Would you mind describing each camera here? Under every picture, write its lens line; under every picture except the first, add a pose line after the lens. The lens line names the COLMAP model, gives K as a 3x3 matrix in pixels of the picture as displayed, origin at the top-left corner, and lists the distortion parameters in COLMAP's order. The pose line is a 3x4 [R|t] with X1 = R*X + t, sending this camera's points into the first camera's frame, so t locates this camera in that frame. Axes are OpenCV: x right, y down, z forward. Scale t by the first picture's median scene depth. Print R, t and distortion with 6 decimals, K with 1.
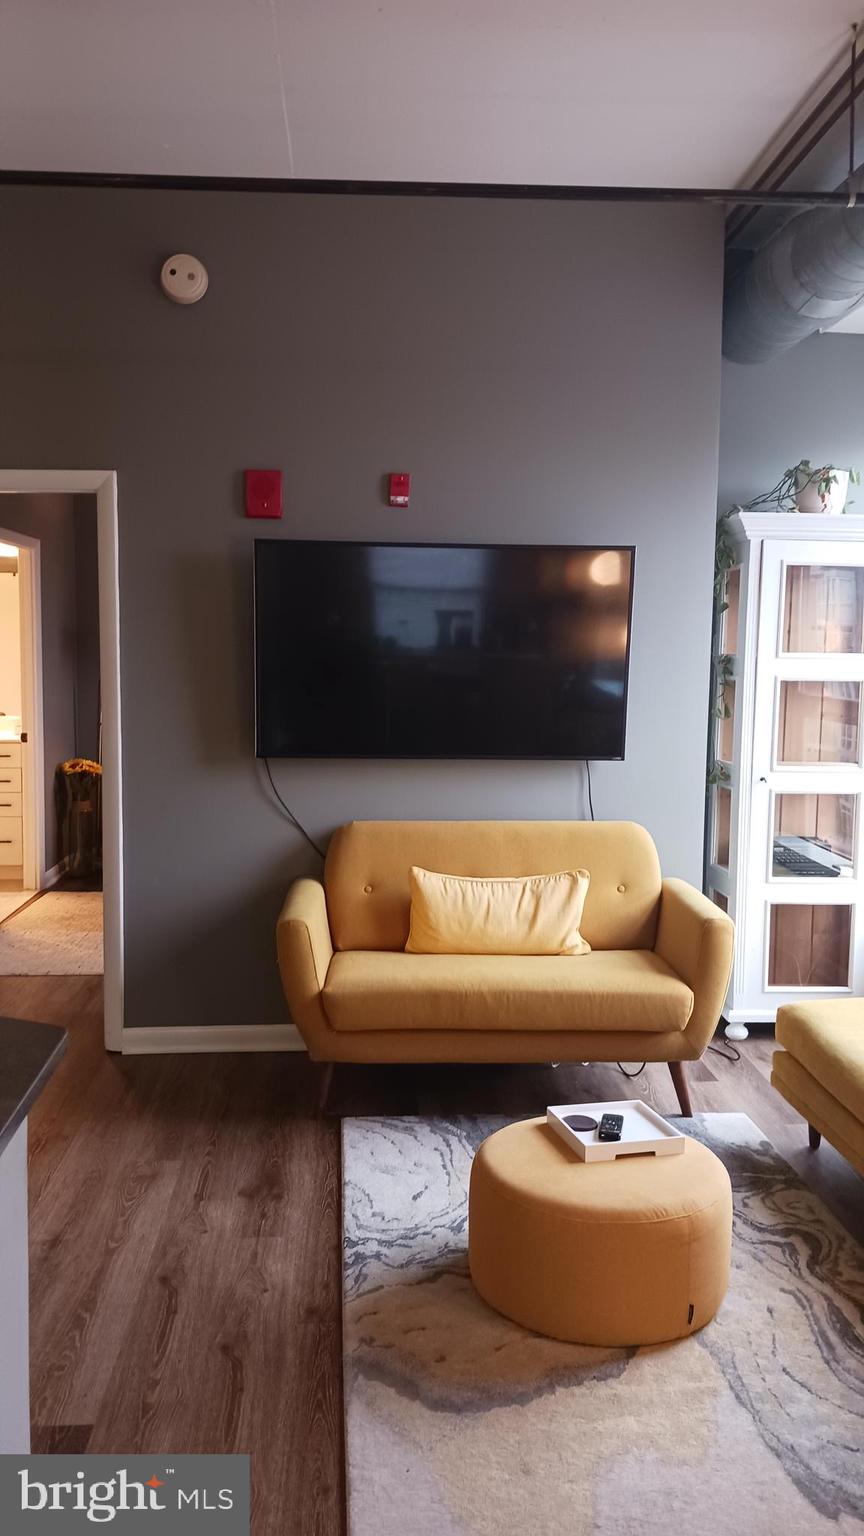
lens RADIAL K [[1215.6, 0, 431.5], [0, 1215.6, 768.6], [0, 0, 1]] dist [0.012069, -0.013864]
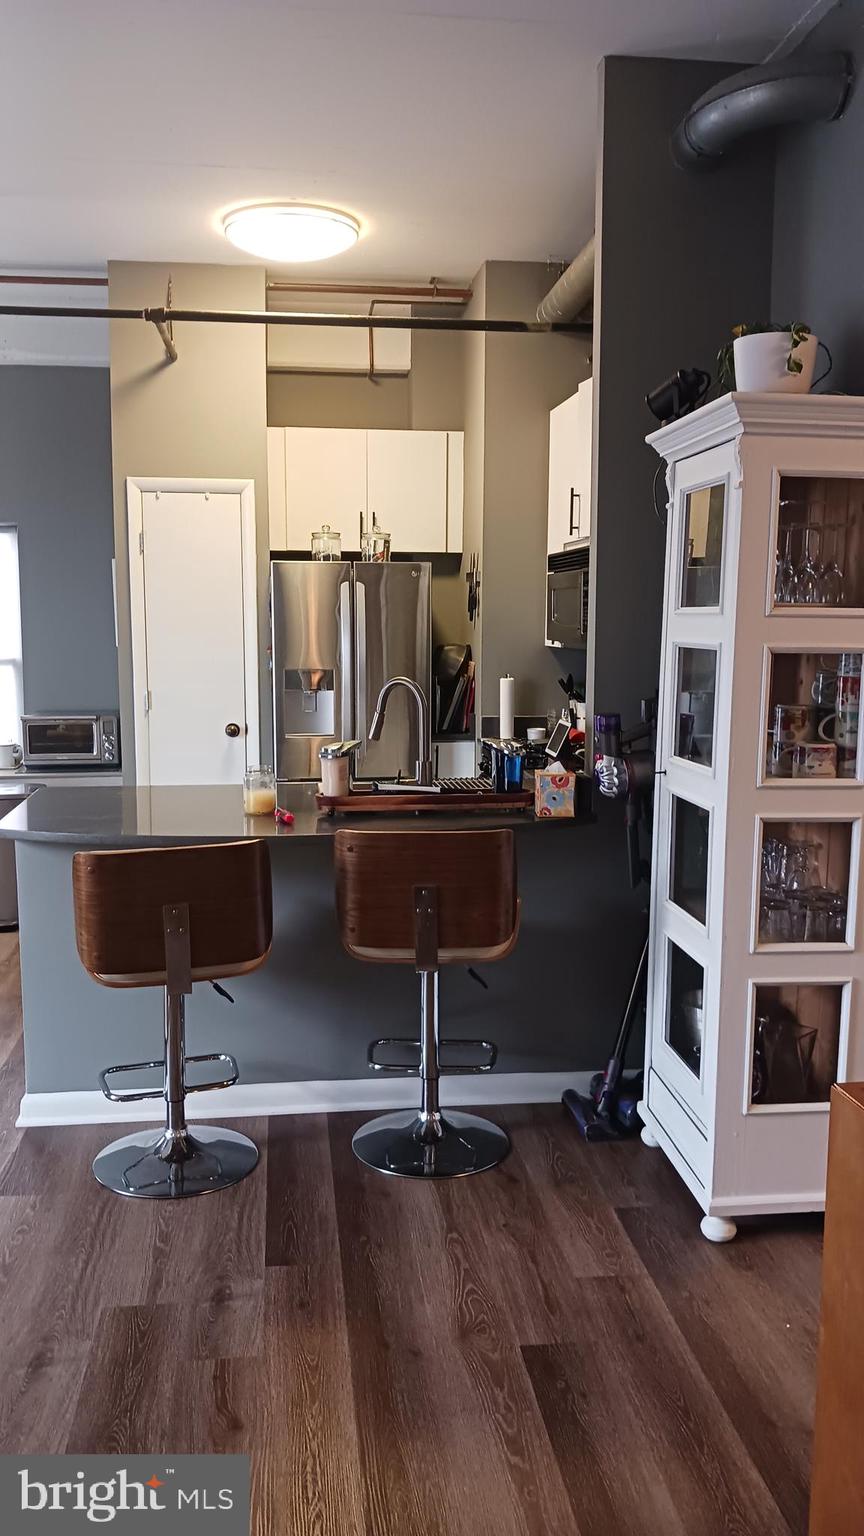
lens RADIAL K [[1215.6, 0, 430.1], [0, 1215.6, 770.8], [0, 0, 1]] dist [0.012069, -0.013864]
pose [[-0.997643, -0.014241, -0.067126, -0.544048], [-0.028523, 0.975778, 0.216897, -0.190086], [0.062411, 0.218300, -0.973884, 1.841827]]
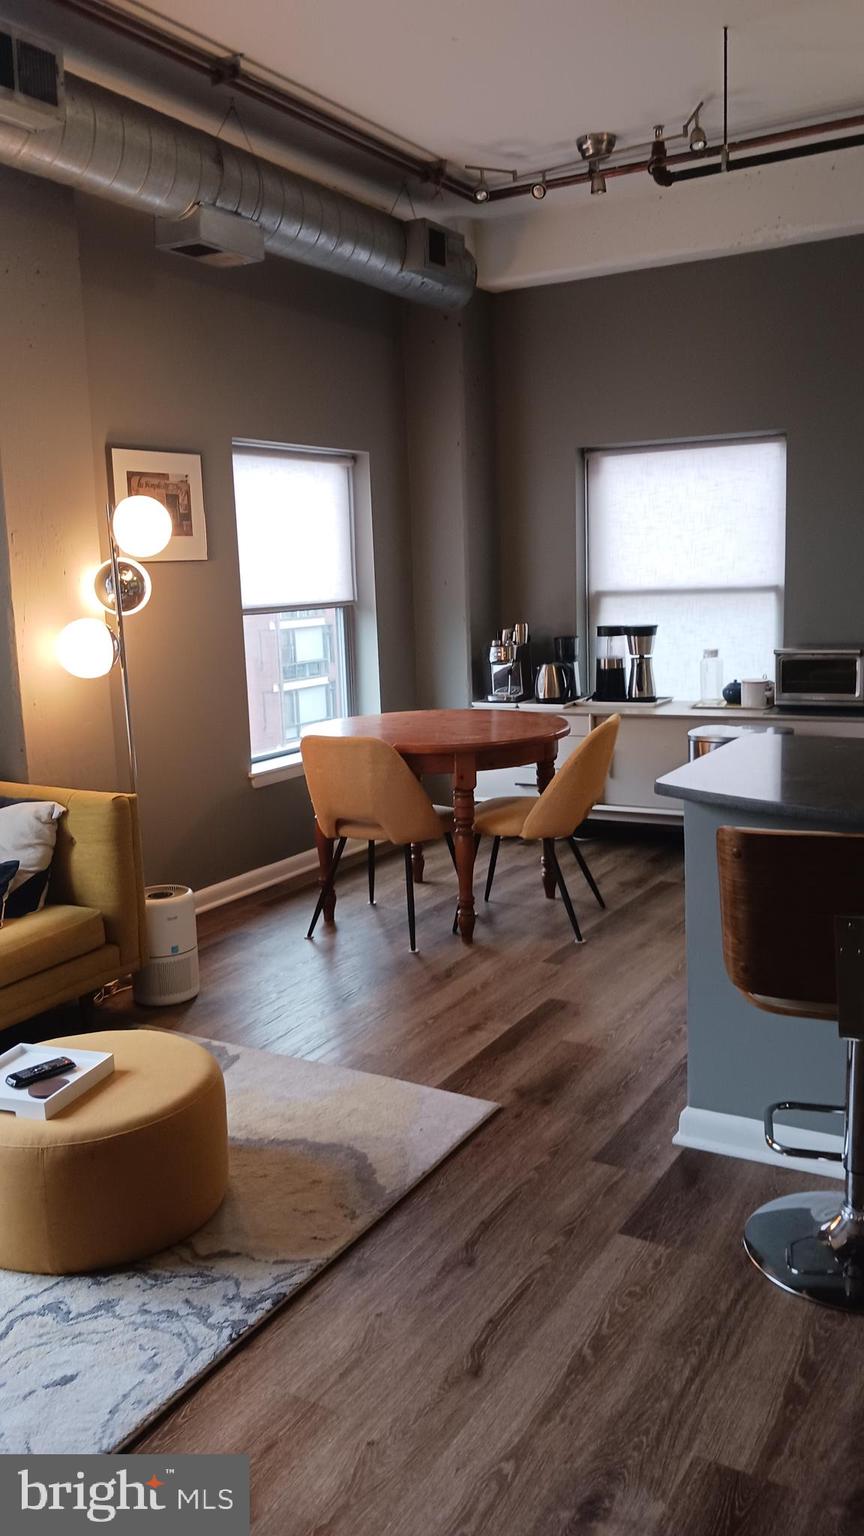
lens RADIAL K [[1215.6, 0, 433.3], [0, 1215.6, 775.0], [0, 0, 1]] dist [0.012069, -0.013864]
pose [[-0.829118, -0.085012, 0.552573, -0.585594], [0.070648, 0.964517, 0.254395, -0.128496], [-0.554592, 0.249962, -0.793692, 1.530593]]
